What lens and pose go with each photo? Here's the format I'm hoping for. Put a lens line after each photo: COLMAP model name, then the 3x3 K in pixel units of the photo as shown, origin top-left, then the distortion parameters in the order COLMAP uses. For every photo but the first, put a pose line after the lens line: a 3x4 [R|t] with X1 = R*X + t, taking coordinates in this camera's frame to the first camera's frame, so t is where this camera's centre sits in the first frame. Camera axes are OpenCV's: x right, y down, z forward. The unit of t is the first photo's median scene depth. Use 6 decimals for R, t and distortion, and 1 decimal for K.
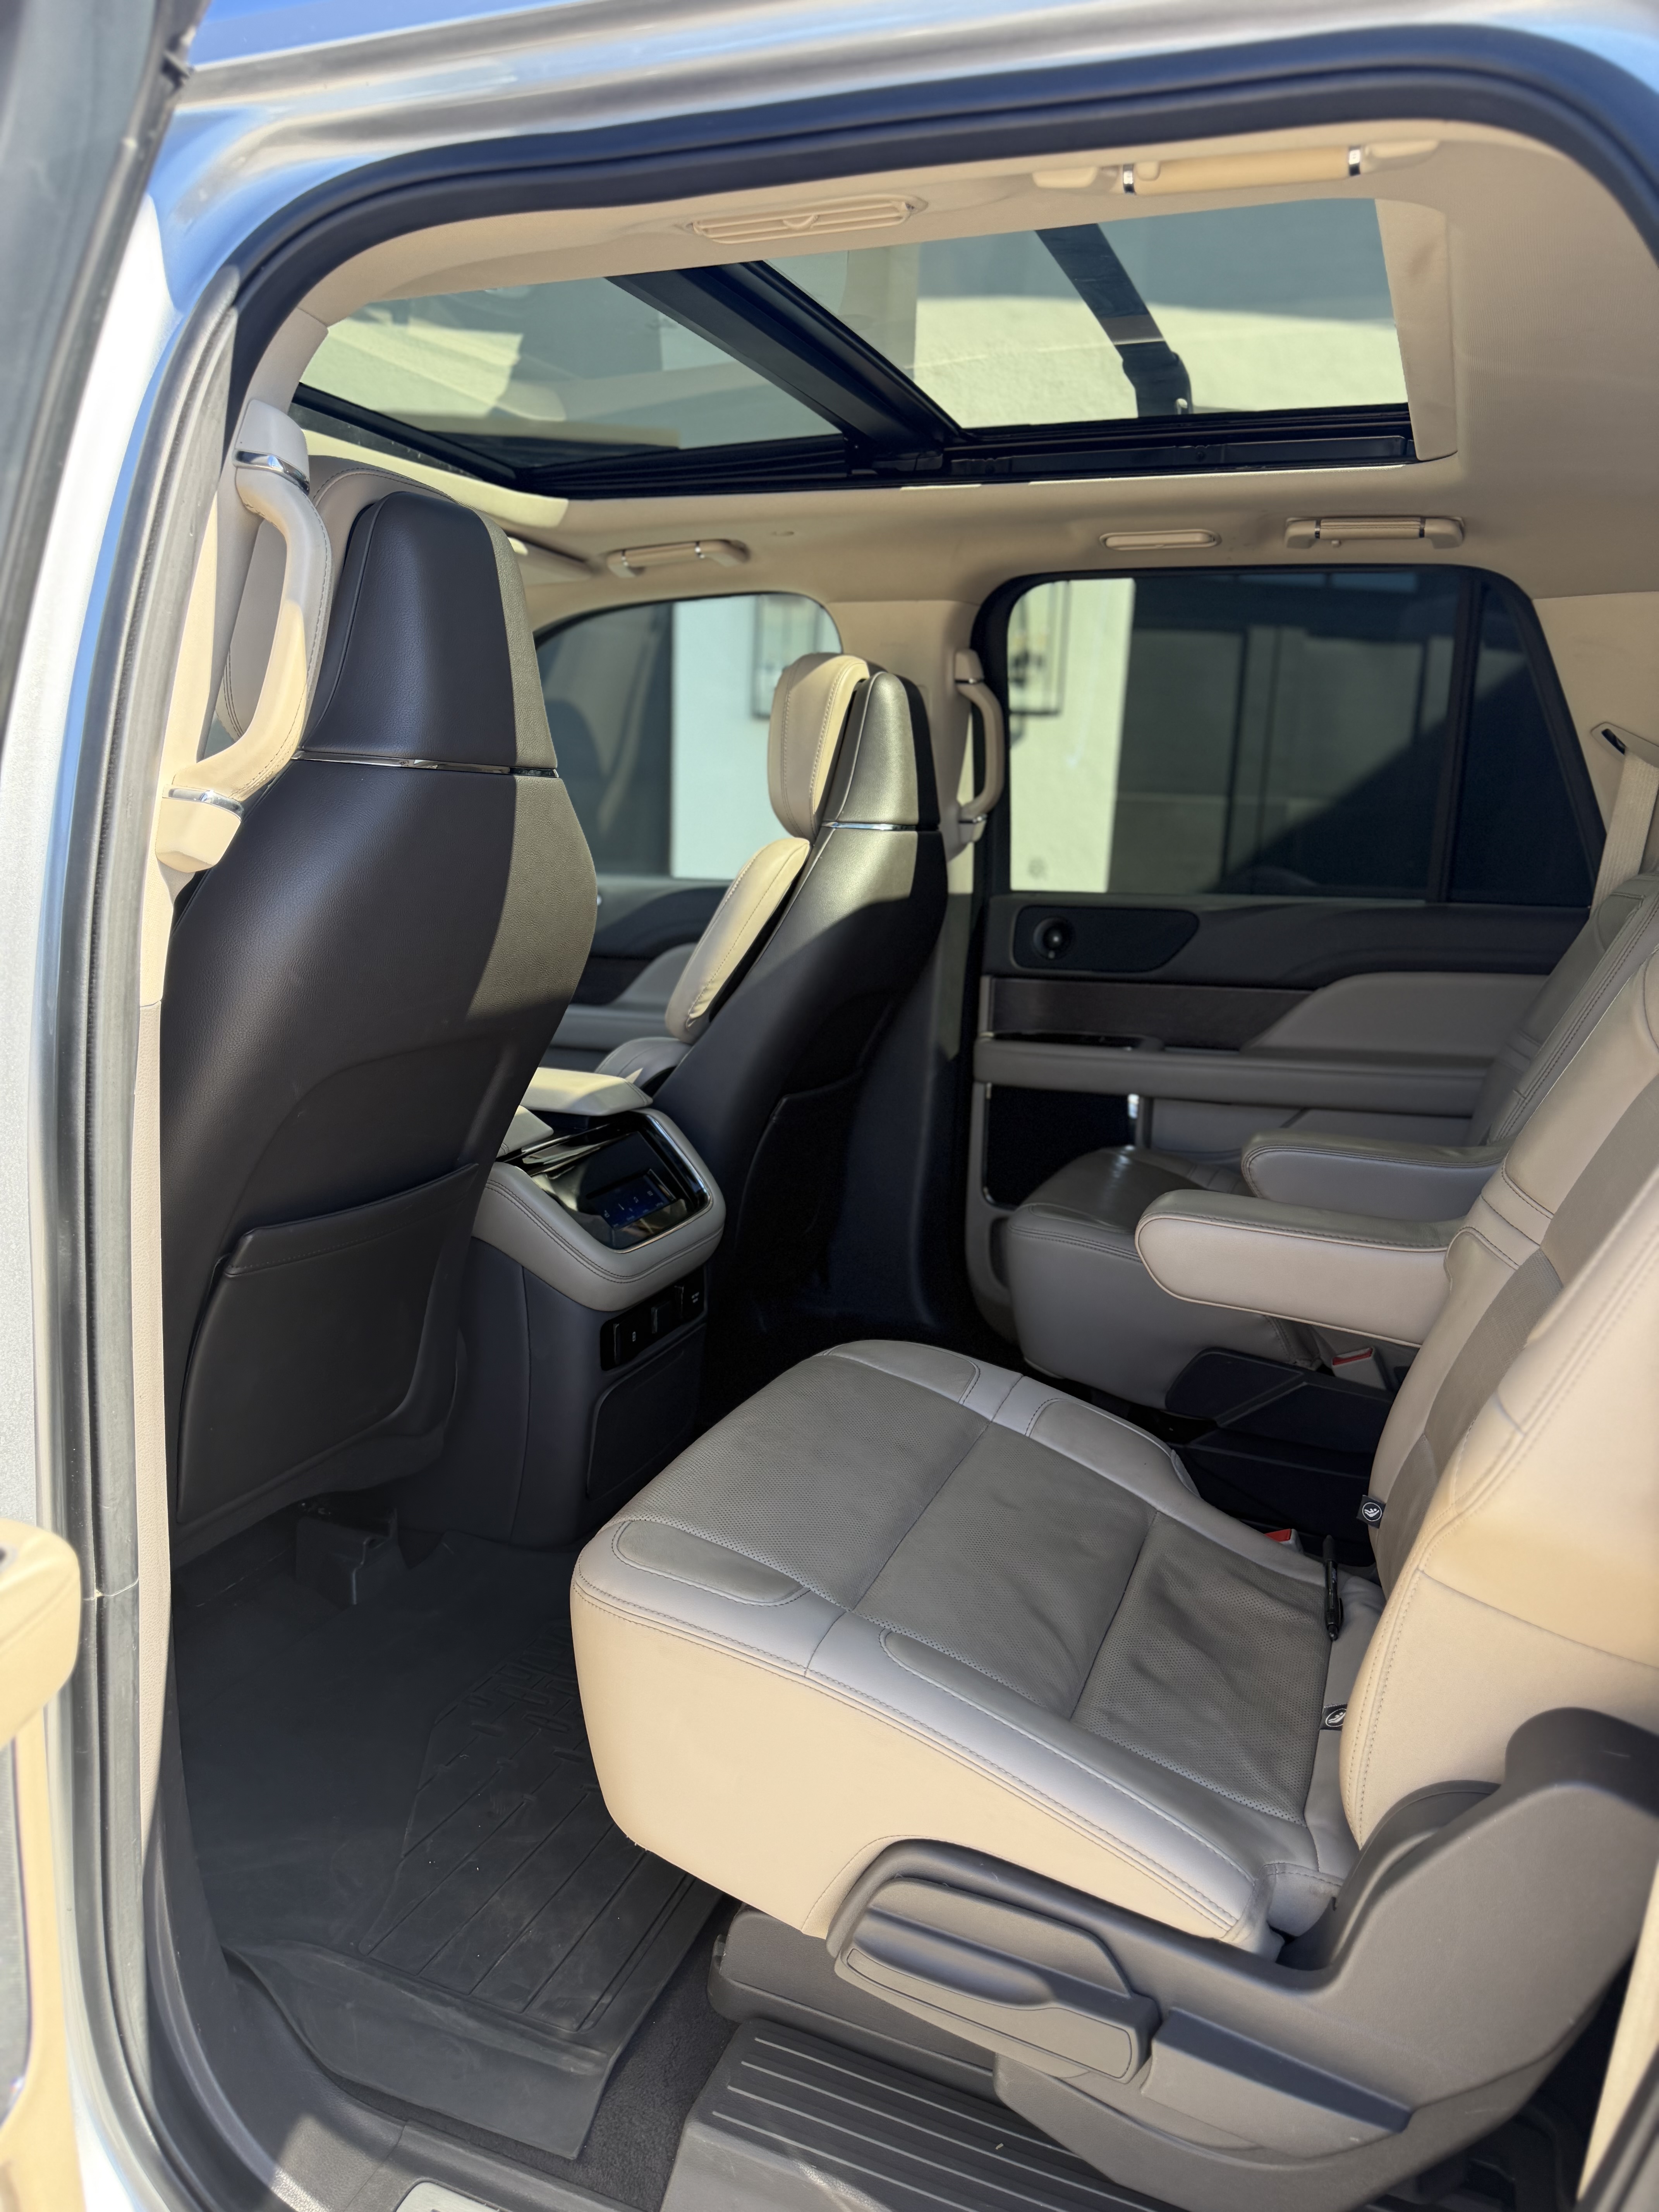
lens RADIAL K [[1632.7, 0, 745.0], [0, 1632.7, 1106.2], [0, 0, 1]] dist [0.069284, -0.113367]
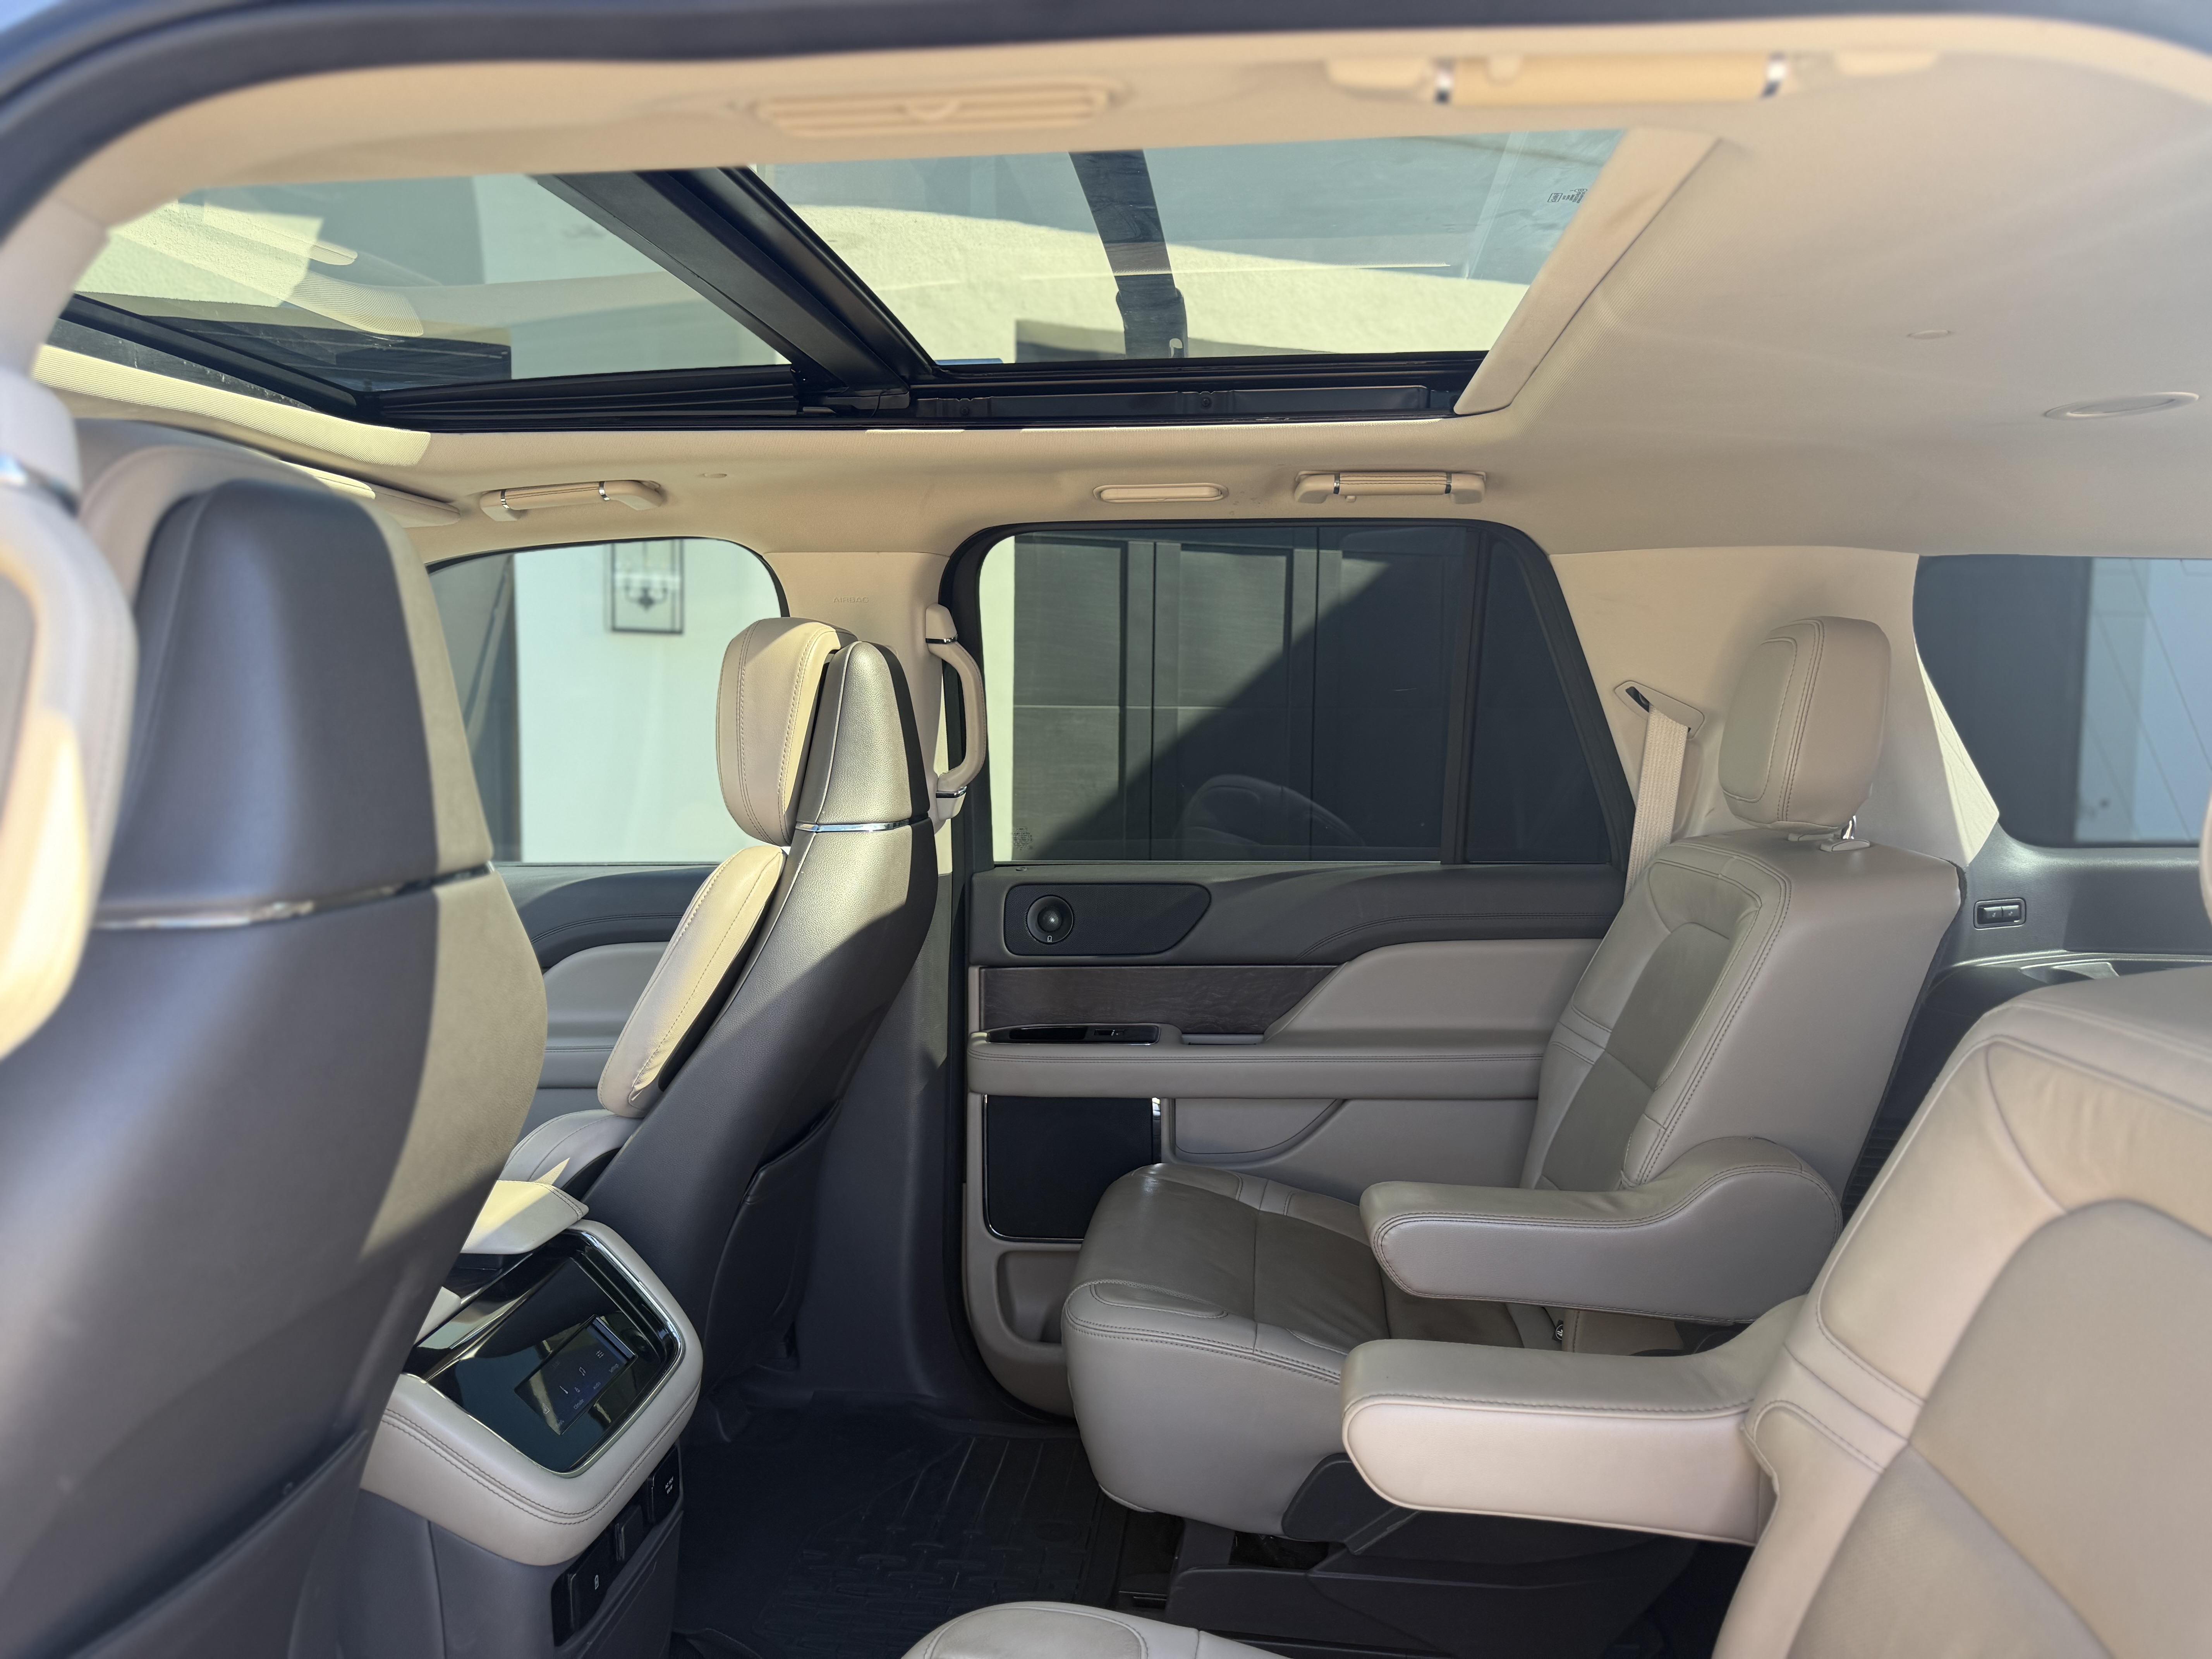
lens RADIAL K [[1667.6, 0, 1111.4], [0, 1667.6, 776.0], [0, 0, 1]] dist [0.136656, -0.302717]
pose [[0.953021, -0.050305, 0.298698, -0.049984], [0.089550, 0.988826, -0.119184, -0.085537], [-0.289365, 0.140333, 0.946876, 0.172366]]
